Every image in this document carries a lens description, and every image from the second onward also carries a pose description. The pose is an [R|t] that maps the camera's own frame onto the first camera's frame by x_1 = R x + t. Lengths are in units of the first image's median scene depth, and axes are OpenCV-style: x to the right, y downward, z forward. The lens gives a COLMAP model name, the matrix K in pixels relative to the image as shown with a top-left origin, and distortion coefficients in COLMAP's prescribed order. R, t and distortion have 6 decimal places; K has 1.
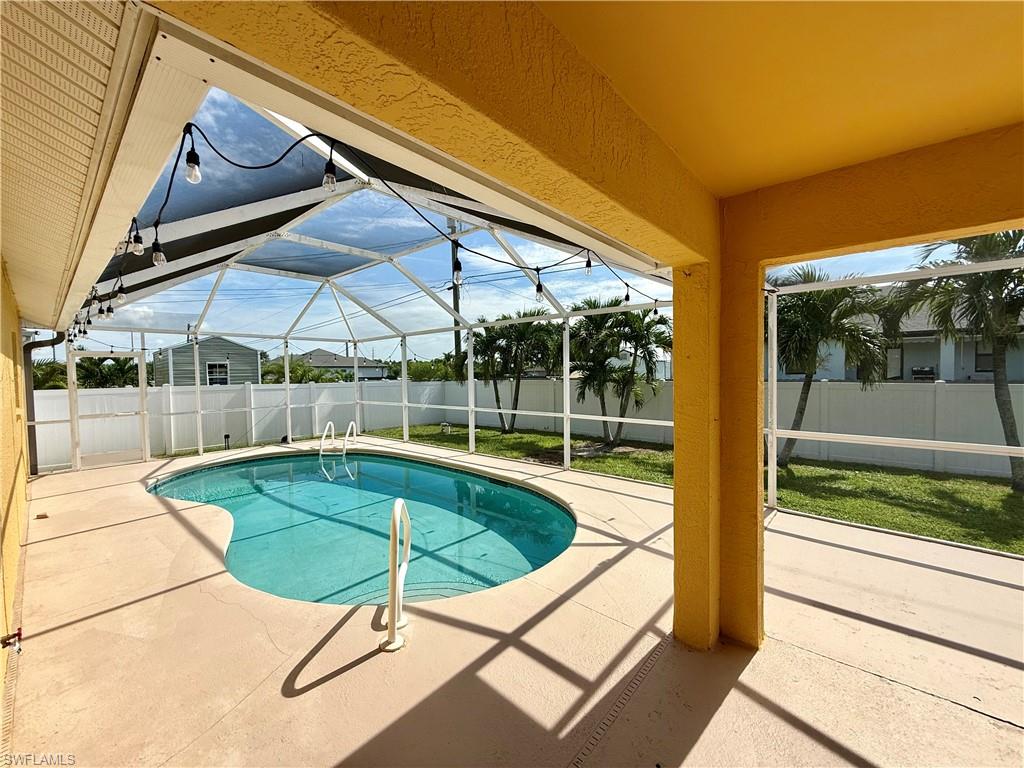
lens RADIAL K [[408.2, 0, 509.3], [0, 408.2, 385.9], [0, 0, 1]] dist [-0.000571, 0.000177]
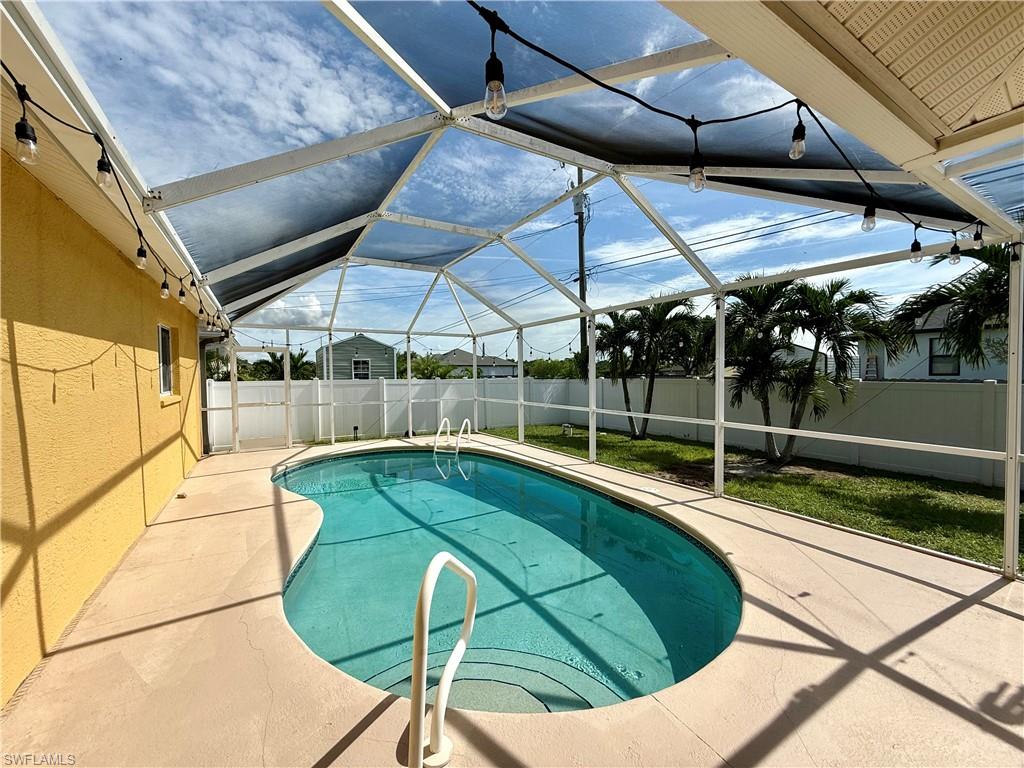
lens RADIAL K [[408.2, 0, 508.3], [0, 408.2, 384.9], [0, 0, 1]] dist [-0.000571, 0.000177]
pose [[0.949783, 0.015587, -0.312521, 0.004865], [-0.016074, 0.999870, 0.001018, 0.006033], [0.312496, 0.004057, 0.949910, 0.139391]]
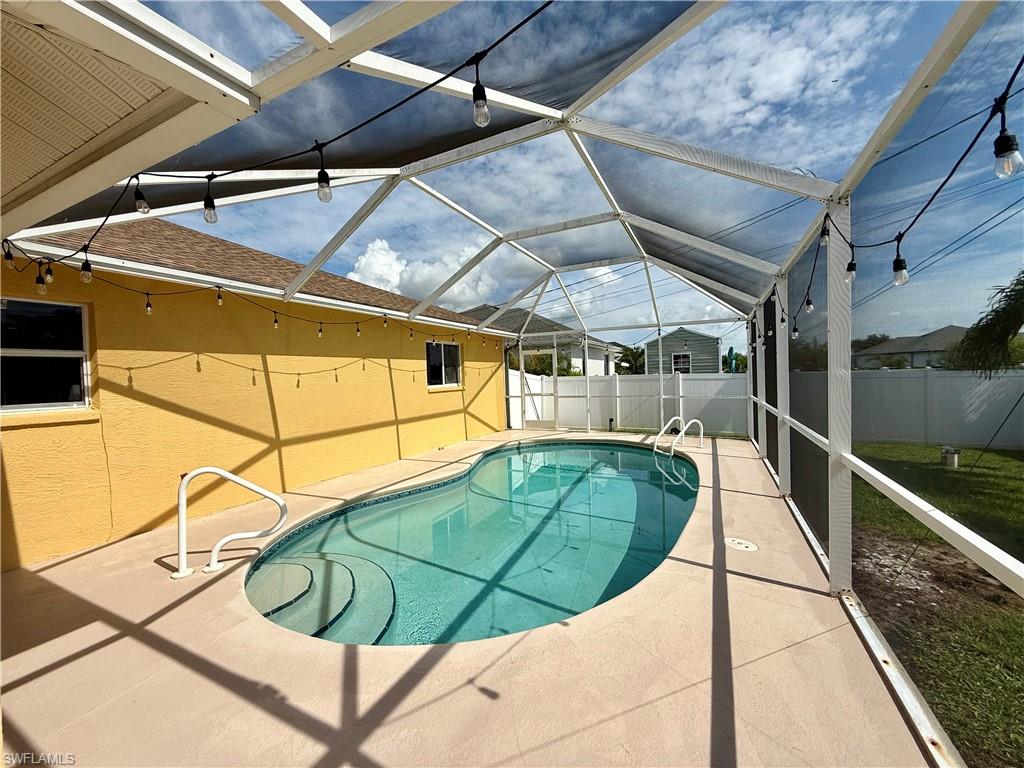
lens RADIAL K [[408.2, 0, 513.5], [0, 408.2, 385.7], [0, 0, 1]] dist [-0.000571, 0.000177]
pose [[0.255158, 0.032285, -0.966360, 0.353276], [-0.007944, 0.999479, 0.031294, -0.003841], [0.966867, -0.000308, 0.255282, 0.491364]]
